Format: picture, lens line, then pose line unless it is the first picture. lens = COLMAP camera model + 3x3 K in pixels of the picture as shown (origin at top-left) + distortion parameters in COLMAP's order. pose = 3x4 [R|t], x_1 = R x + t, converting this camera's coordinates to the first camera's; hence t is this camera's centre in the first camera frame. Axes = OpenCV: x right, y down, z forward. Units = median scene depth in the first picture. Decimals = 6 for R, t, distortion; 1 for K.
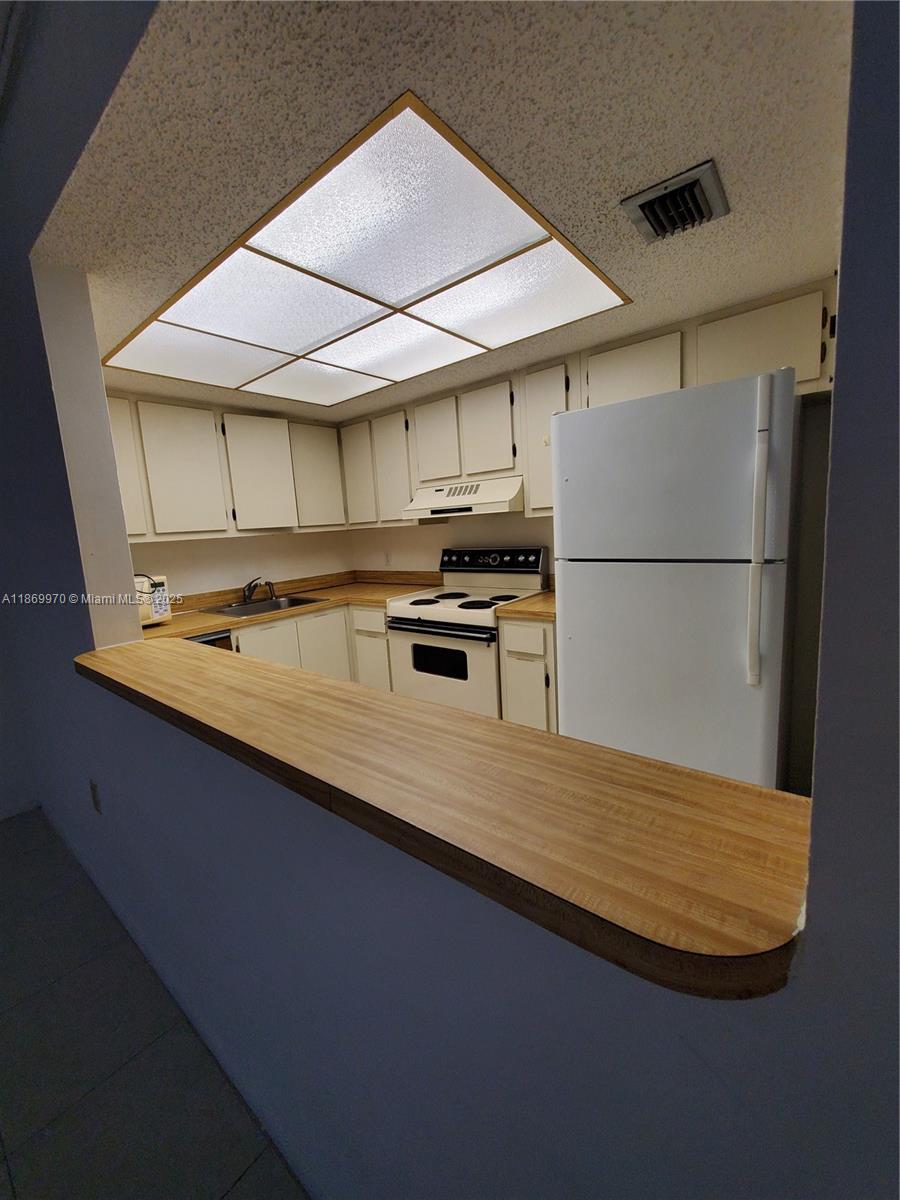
lens RADIAL K [[480.2, 0, 445.6], [0, 480.2, 594.6], [0, 0, 1]] dist [-0.000031, -0.000252]
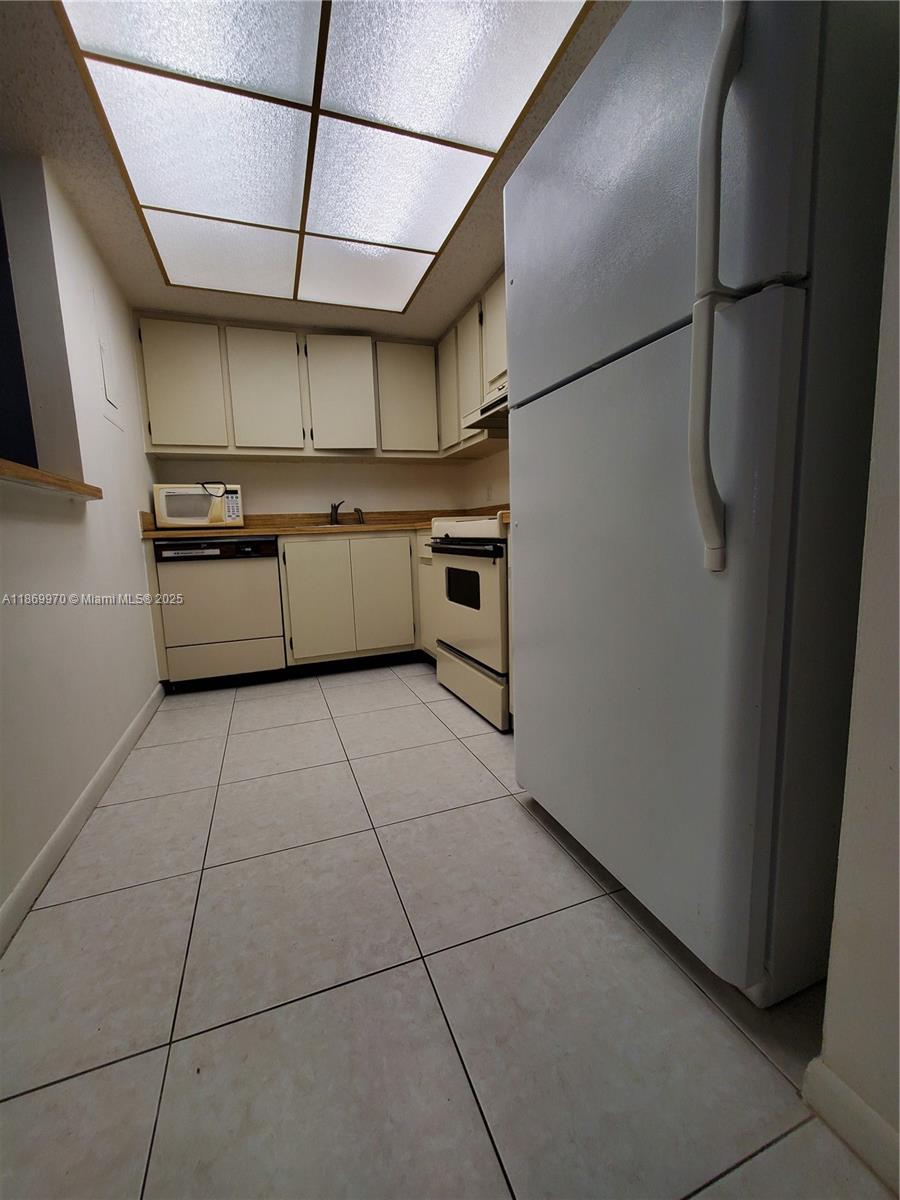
lens RADIAL K [[480.2, 0, 443.3], [0, 480.2, 602.5], [0, 0, 1]] dist [-0.000031, -0.000252]
pose [[0.853018, 0.097322, -0.512727, 0.403769], [-0.085886, 0.995242, 0.046021, 0.134860], [0.514766, 0.004780, 0.857317, 0.273136]]
